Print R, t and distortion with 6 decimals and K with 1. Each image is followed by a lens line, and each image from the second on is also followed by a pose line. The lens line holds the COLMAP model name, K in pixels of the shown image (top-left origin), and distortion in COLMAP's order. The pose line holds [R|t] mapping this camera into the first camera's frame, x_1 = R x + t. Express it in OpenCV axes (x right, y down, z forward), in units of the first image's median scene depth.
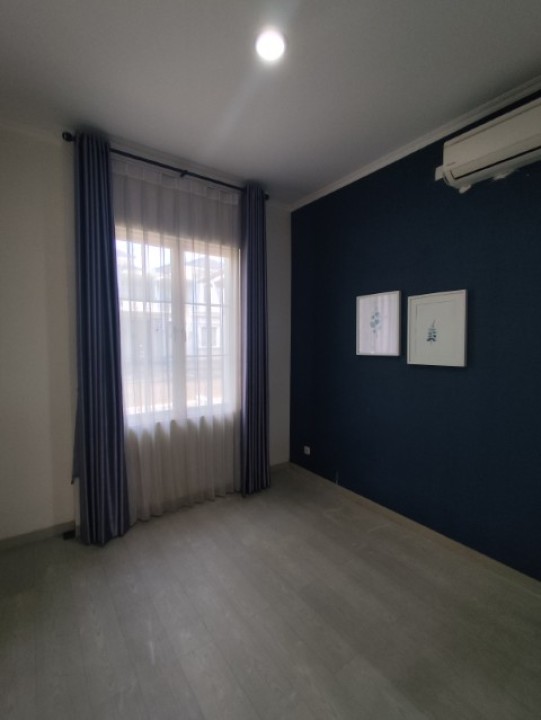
lens RADIAL K [[333.5, 0, 272.0], [0, 333.5, 359.8], [0, 0, 1]] dist [0.002528, 0.000780]
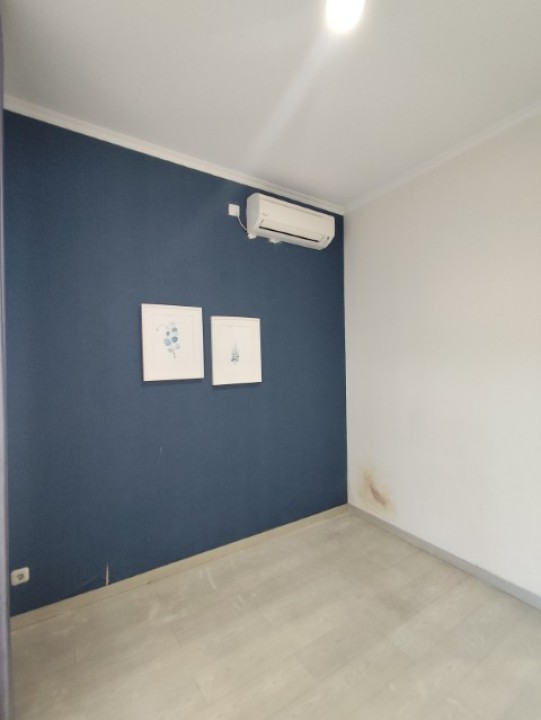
lens RADIAL K [[333.5, 0, 270.4], [0, 333.5, 358.3], [0, 0, 1]] dist [0.002528, 0.000780]
pose [[0.048648, 0.002575, 0.998813, -0.584032], [0.070377, 0.997502, -0.006000, -0.051099], [-0.996334, 0.070585, 0.048345, 0.834963]]
